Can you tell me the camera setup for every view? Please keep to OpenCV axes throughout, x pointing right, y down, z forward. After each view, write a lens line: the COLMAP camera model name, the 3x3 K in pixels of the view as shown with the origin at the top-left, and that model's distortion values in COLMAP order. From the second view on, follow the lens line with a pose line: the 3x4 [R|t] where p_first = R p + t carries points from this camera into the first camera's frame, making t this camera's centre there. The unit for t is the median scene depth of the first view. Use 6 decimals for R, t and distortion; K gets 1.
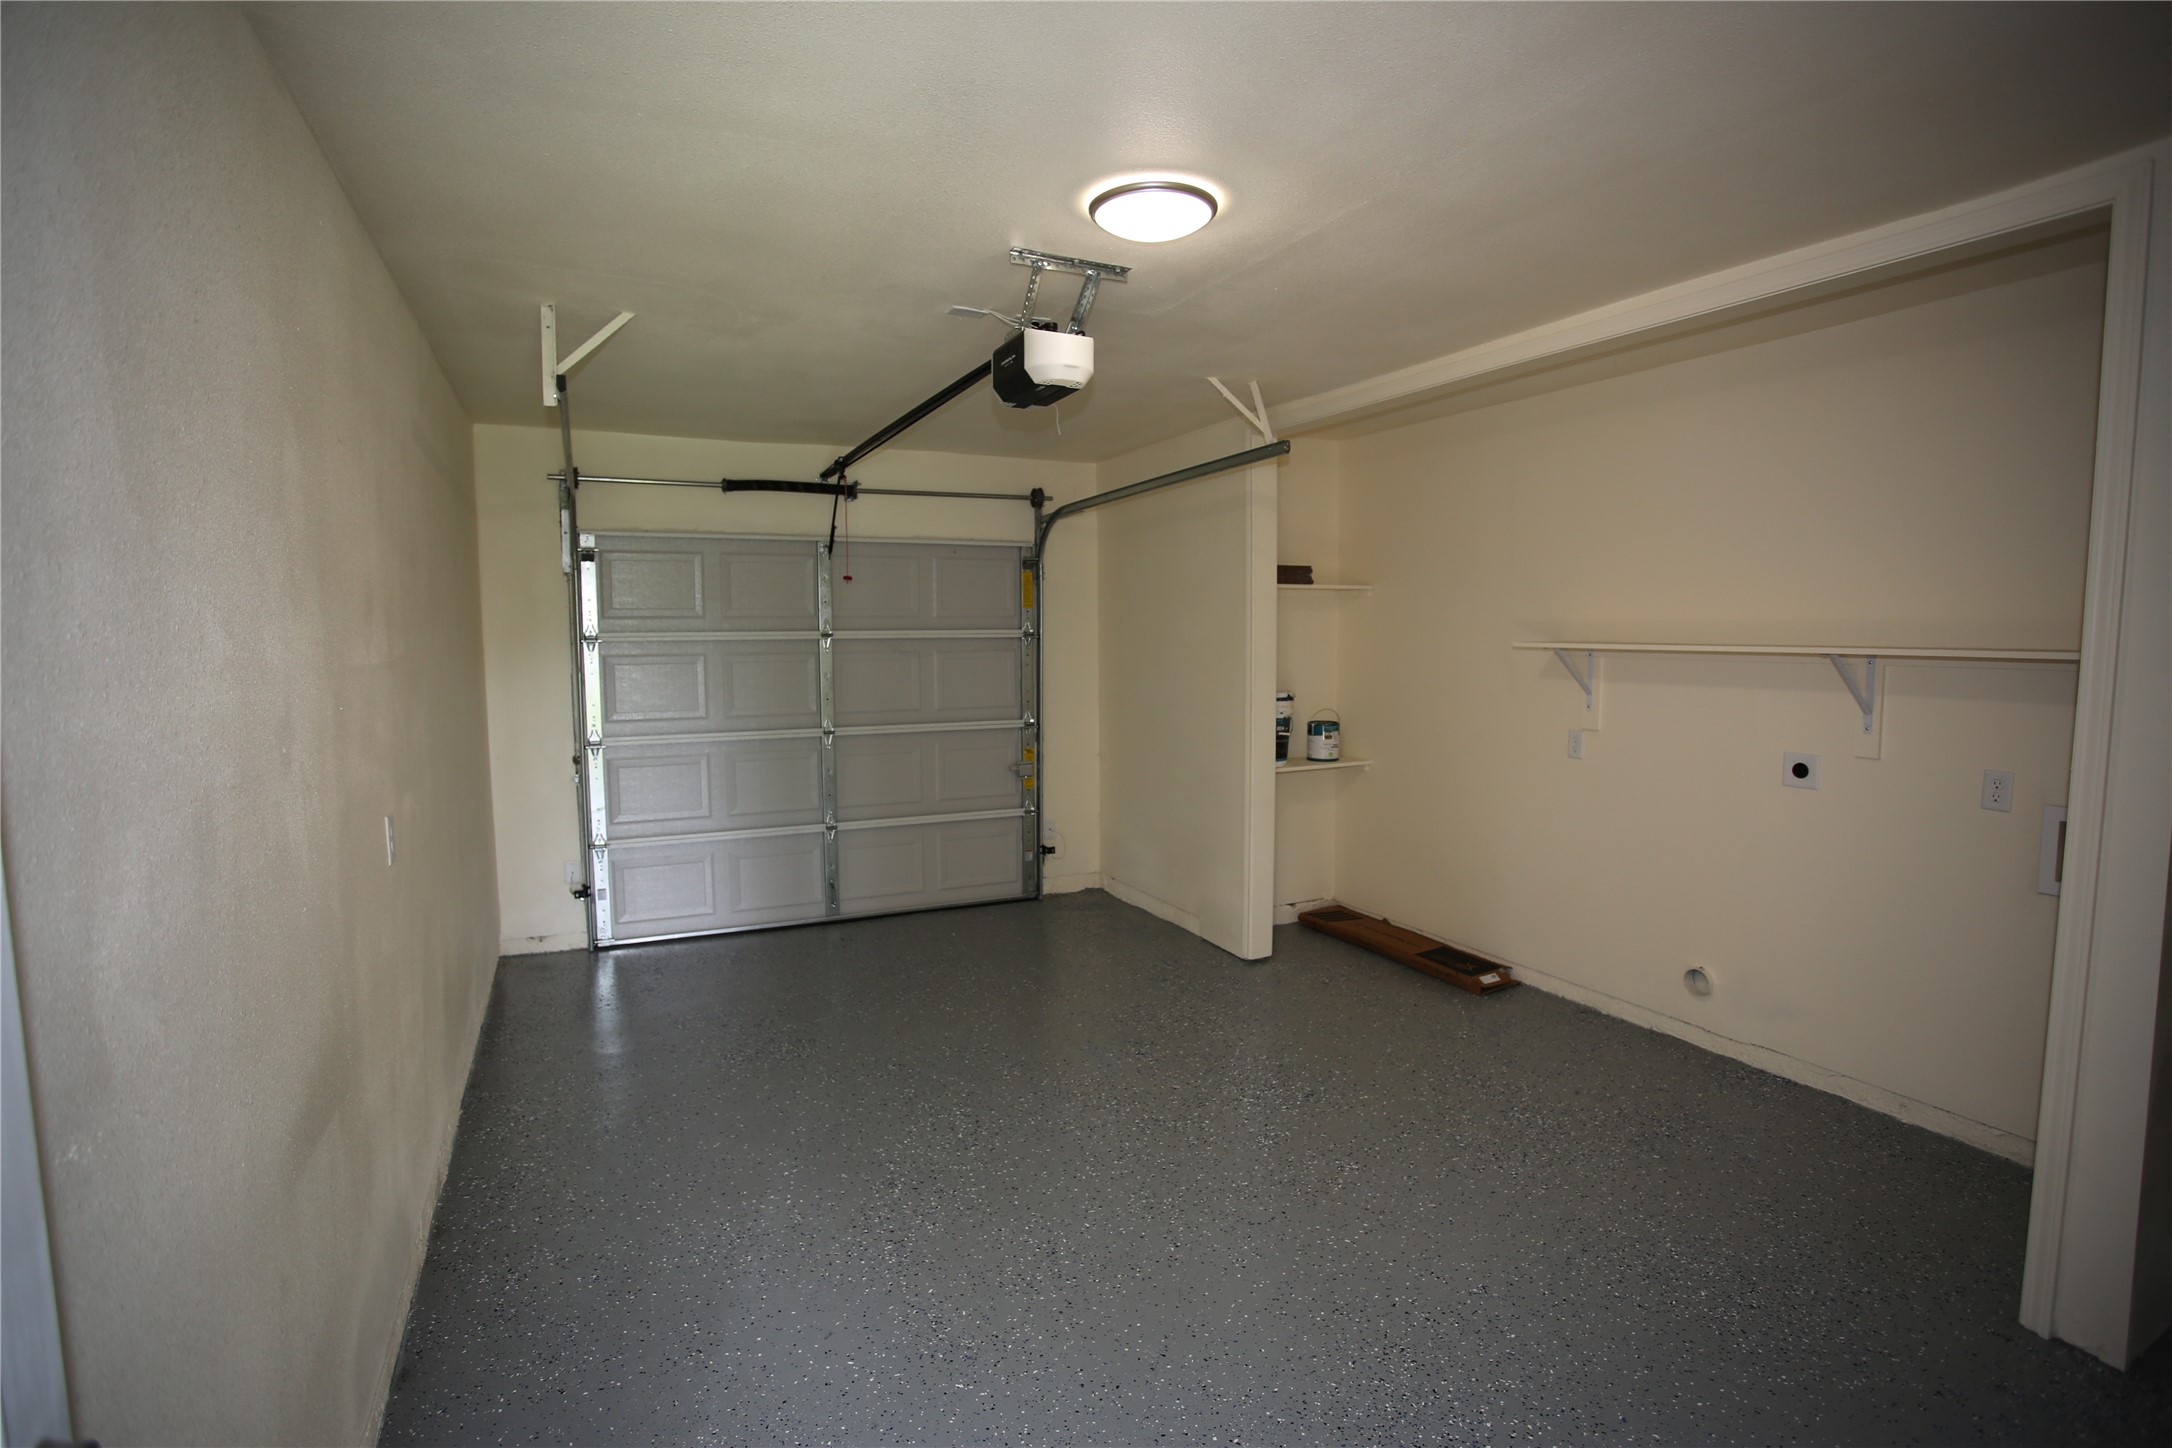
lens RADIAL K [[1062.3, 0, 1085.5], [0, 1062.3, 726.4], [0, 0, 1]] dist [0.001032, 0.001018]
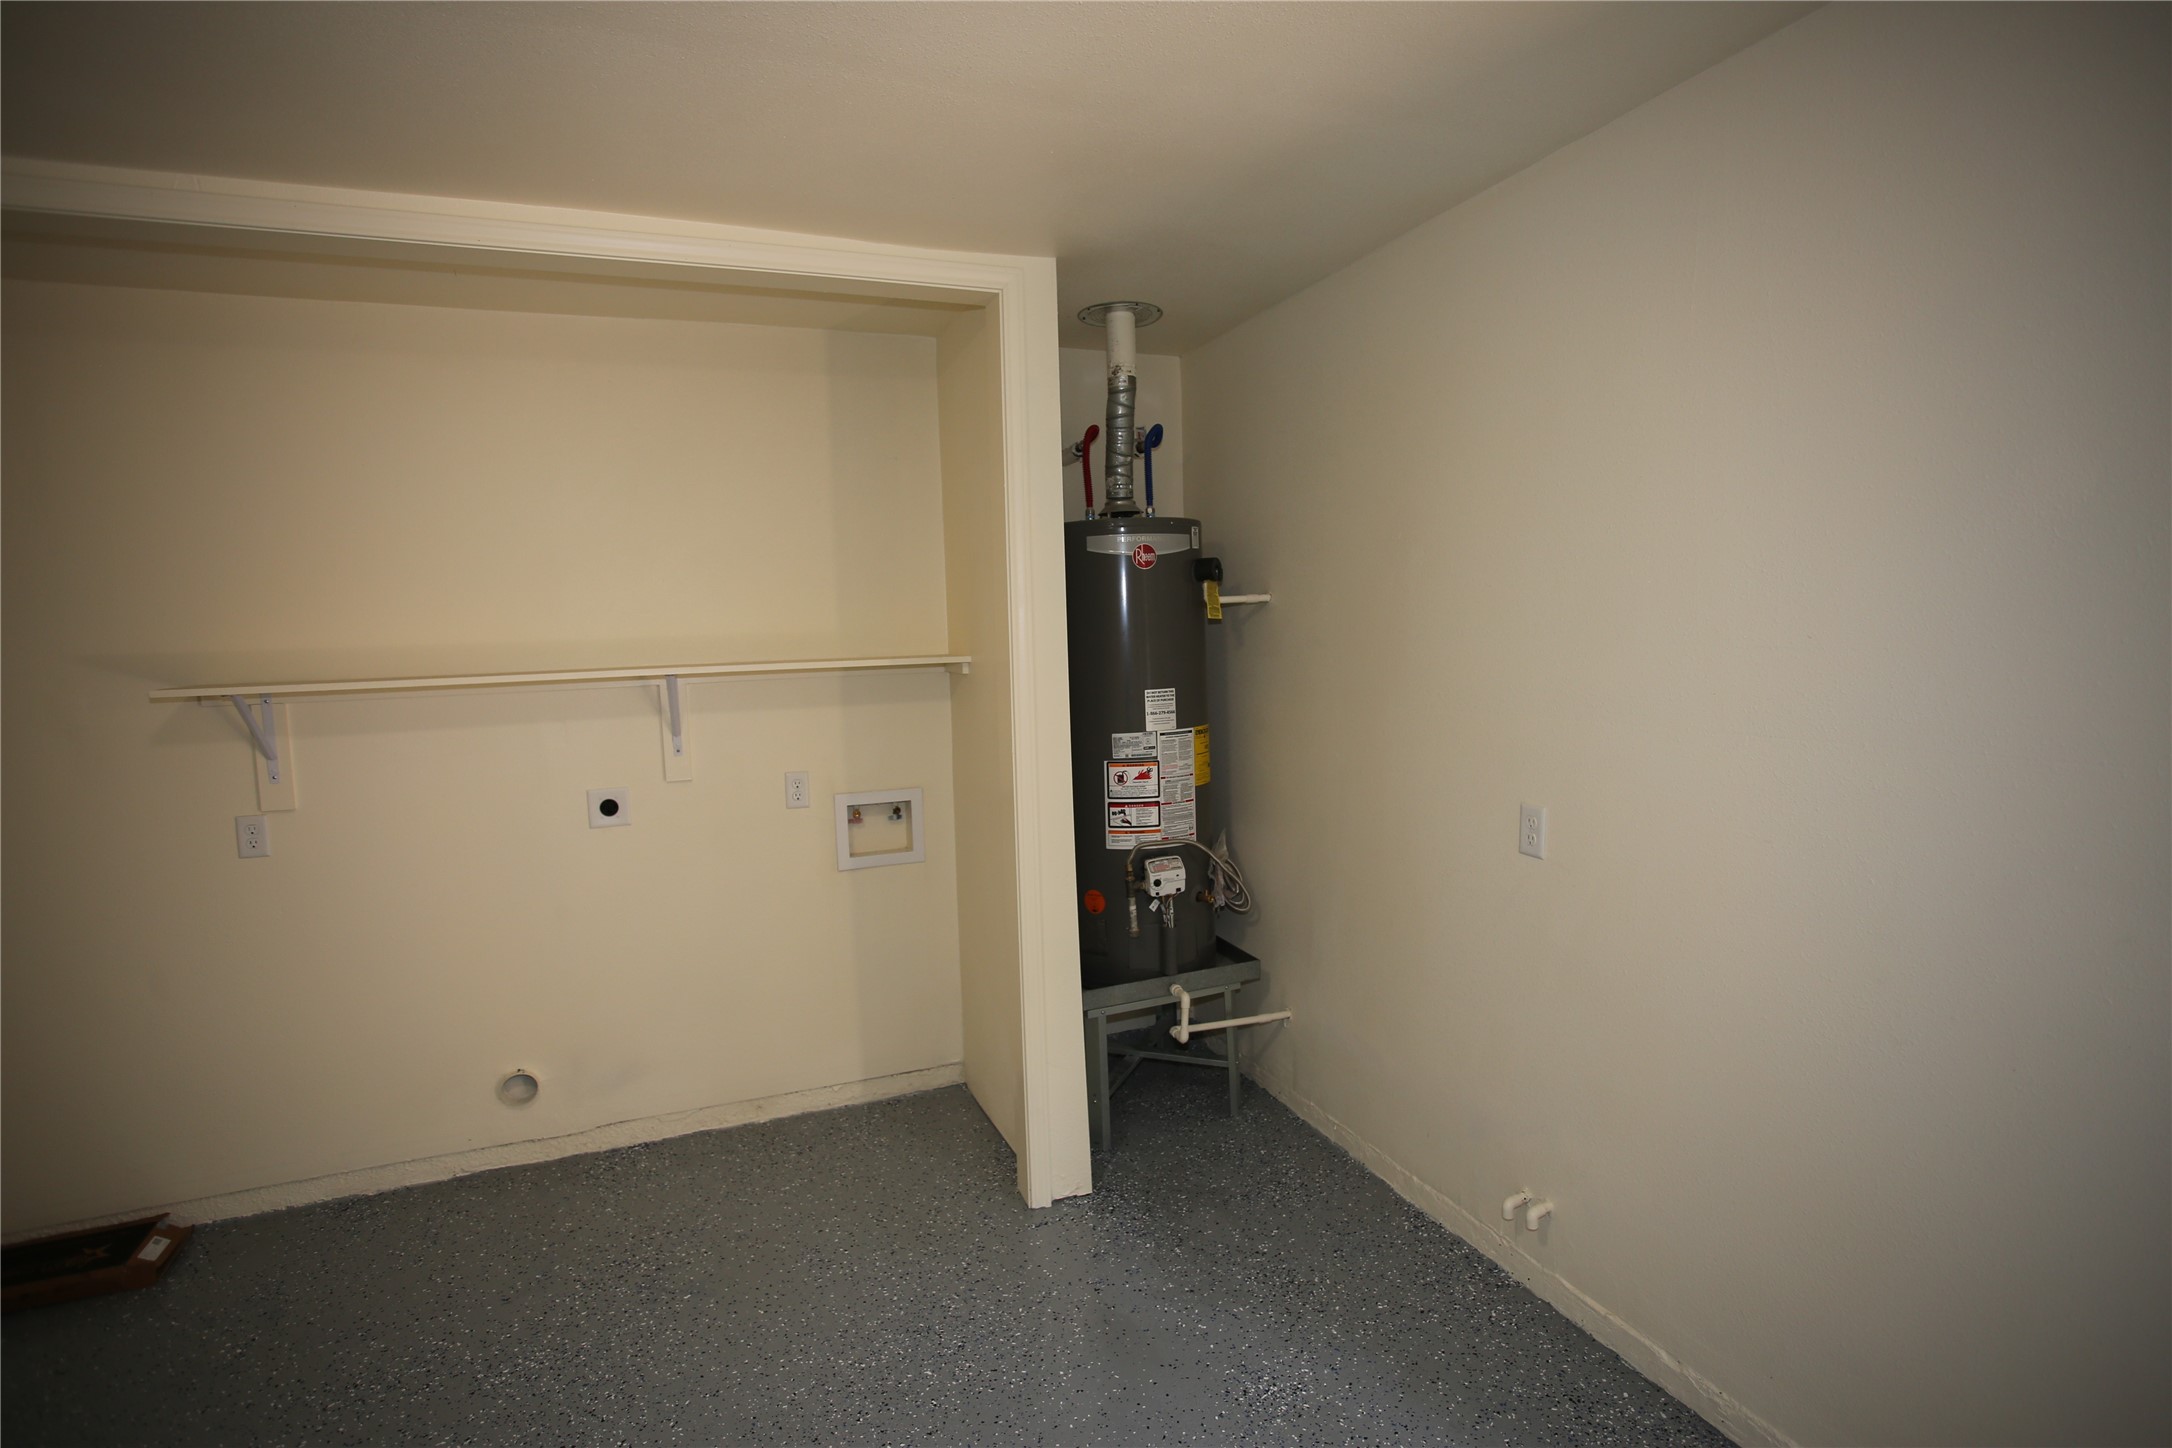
lens RADIAL K [[1062.3, 0, 1085.9], [0, 1062.3, 723.1], [0, 0, 1]] dist [0.001032, 0.001018]
pose [[0.106671, -0.085923, 0.990575, -0.152991], [0.127182, 0.989255, 0.072112, -0.037697], [-0.986127, 0.118291, 0.116453, 0.426997]]
